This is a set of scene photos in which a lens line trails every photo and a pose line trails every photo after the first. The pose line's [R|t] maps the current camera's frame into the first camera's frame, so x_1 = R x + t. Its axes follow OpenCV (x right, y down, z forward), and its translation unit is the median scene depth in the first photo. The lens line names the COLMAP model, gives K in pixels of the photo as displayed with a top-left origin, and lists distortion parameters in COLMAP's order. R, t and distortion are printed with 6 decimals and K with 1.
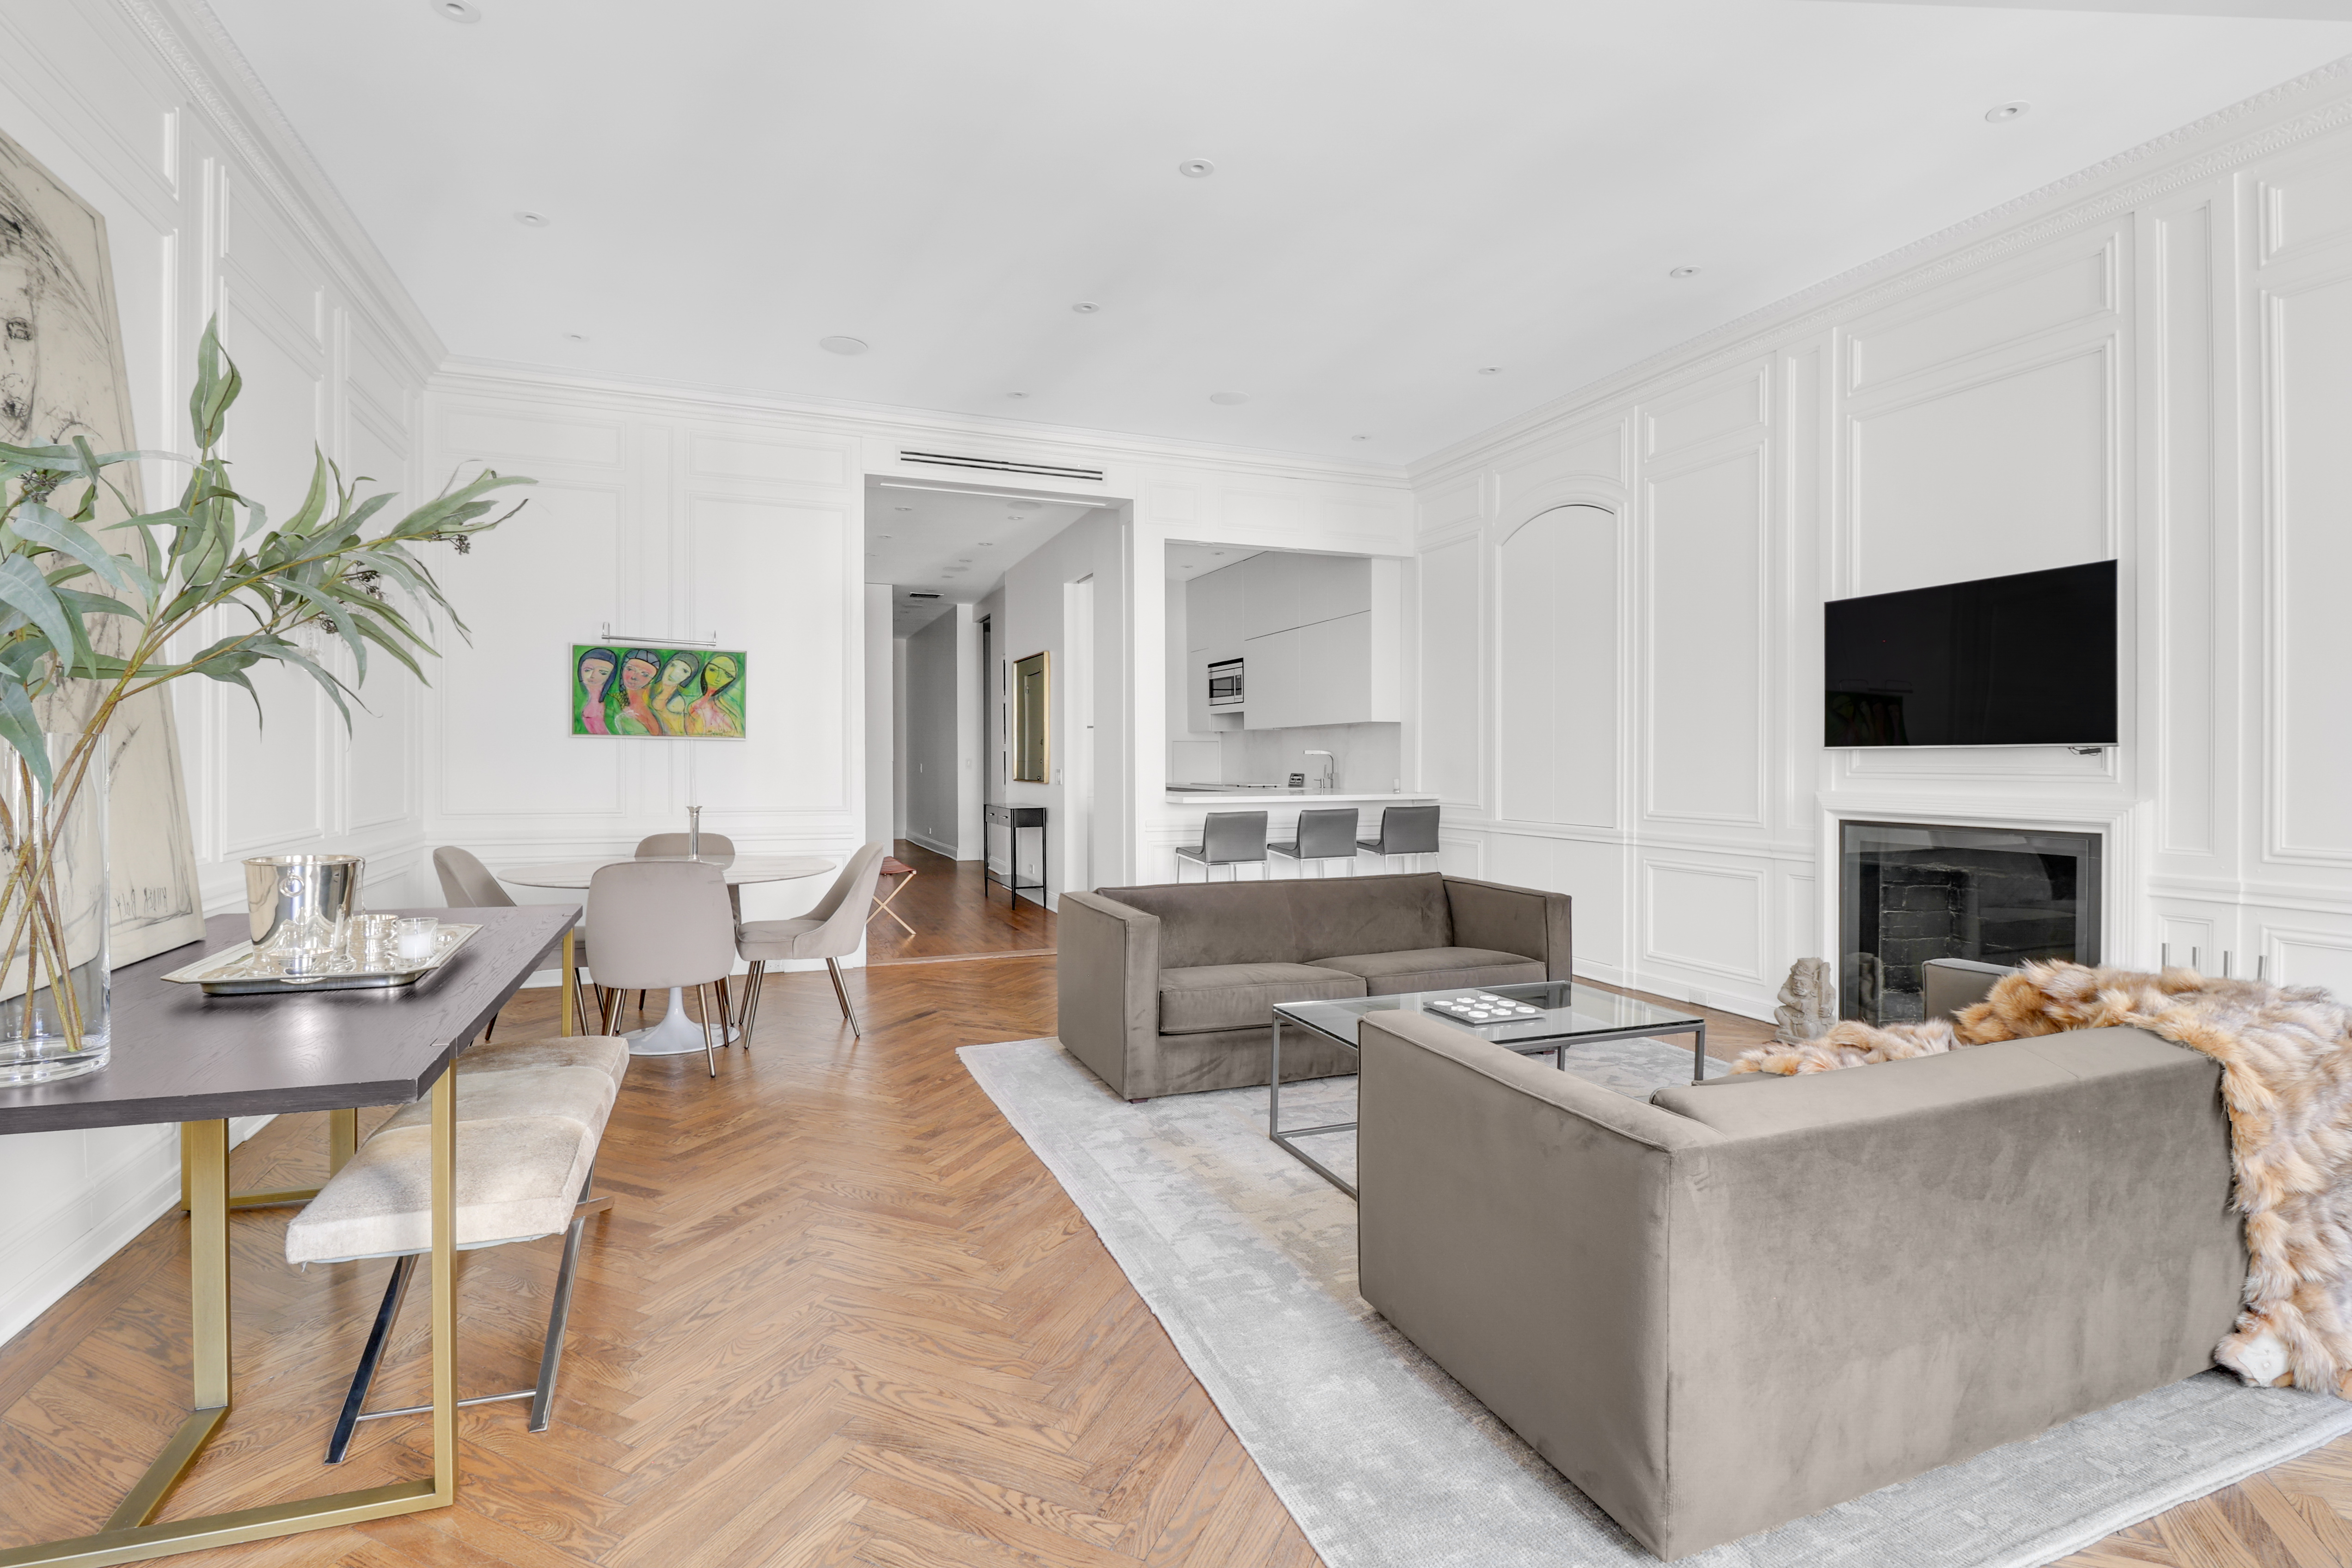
lens RADIAL K [[1113.9, 0, 1171.5], [0, 1113.9, 755.5], [0, 0, 1]] dist [-0.014829, -0.000528]
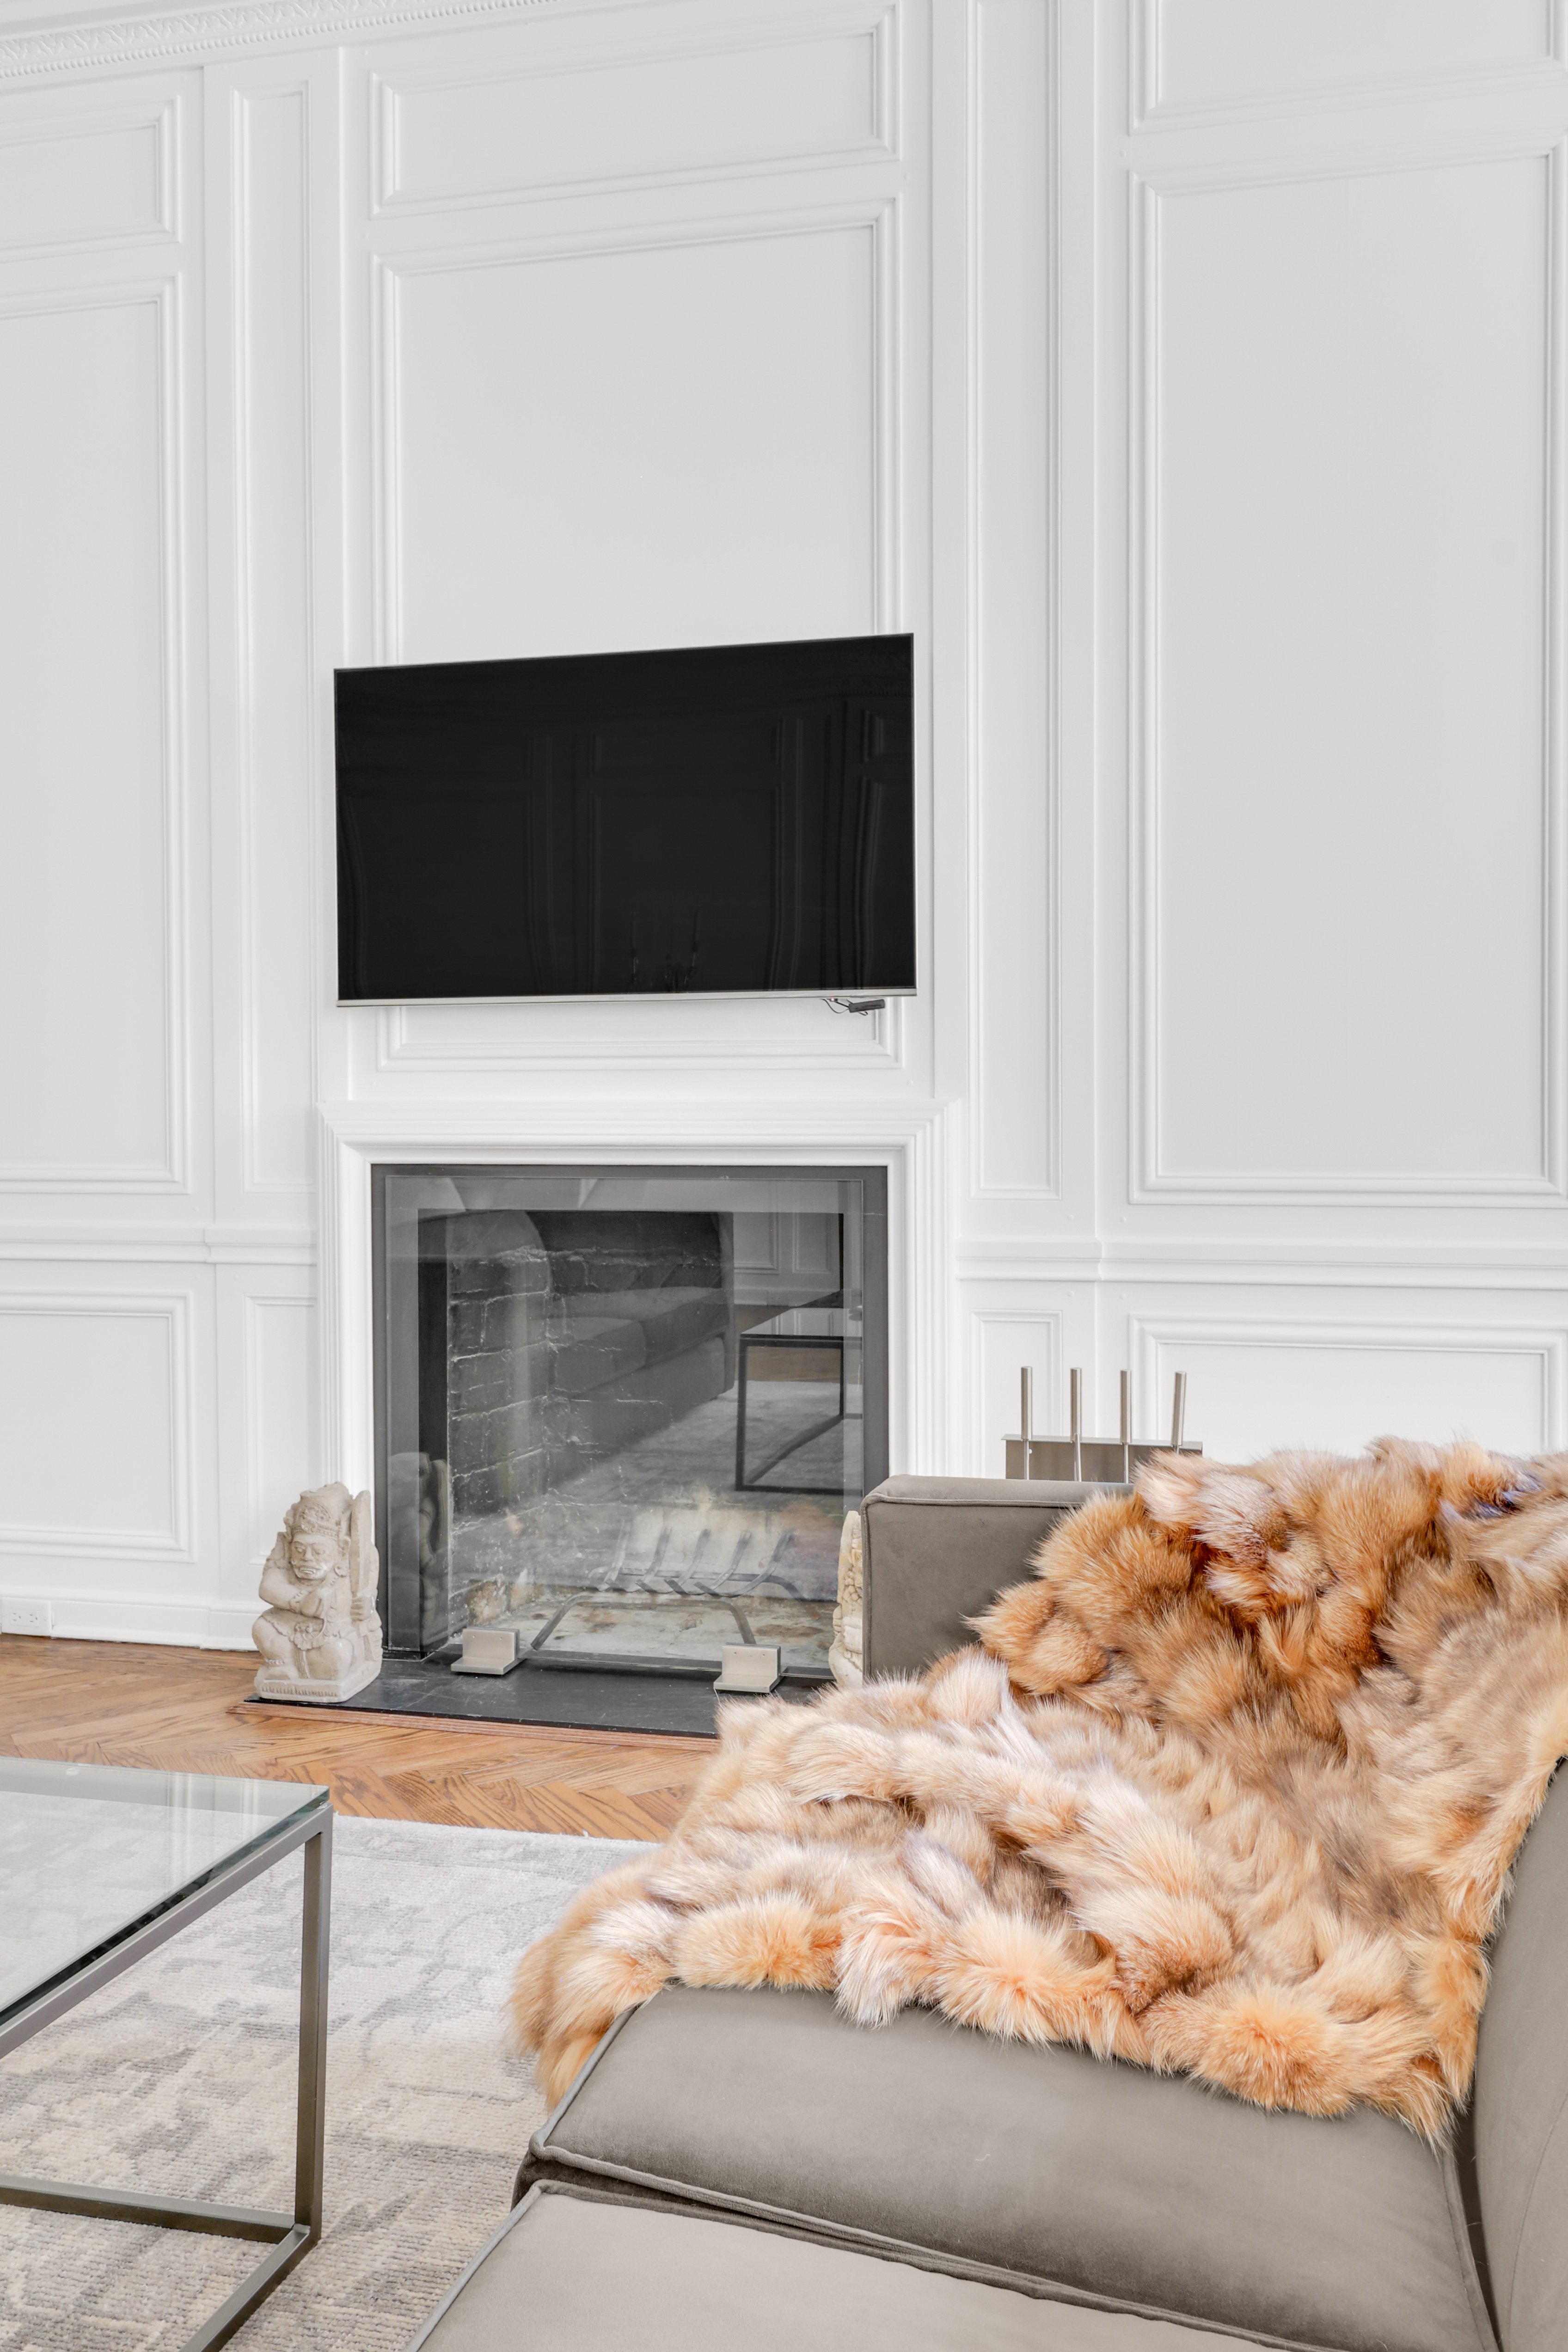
lens RADIAL K [[1714.2, 0, 783.1], [0, 1714.2, 1162.8], [0, 0, 1]] dist [-0.008436, -0.001882]
pose [[0.545052, -0.025160, 0.838024, 0.140709], [-0.001188, 0.999525, 0.030781, 0.042853], [-0.838401, -0.017773, 0.544764, 0.580006]]
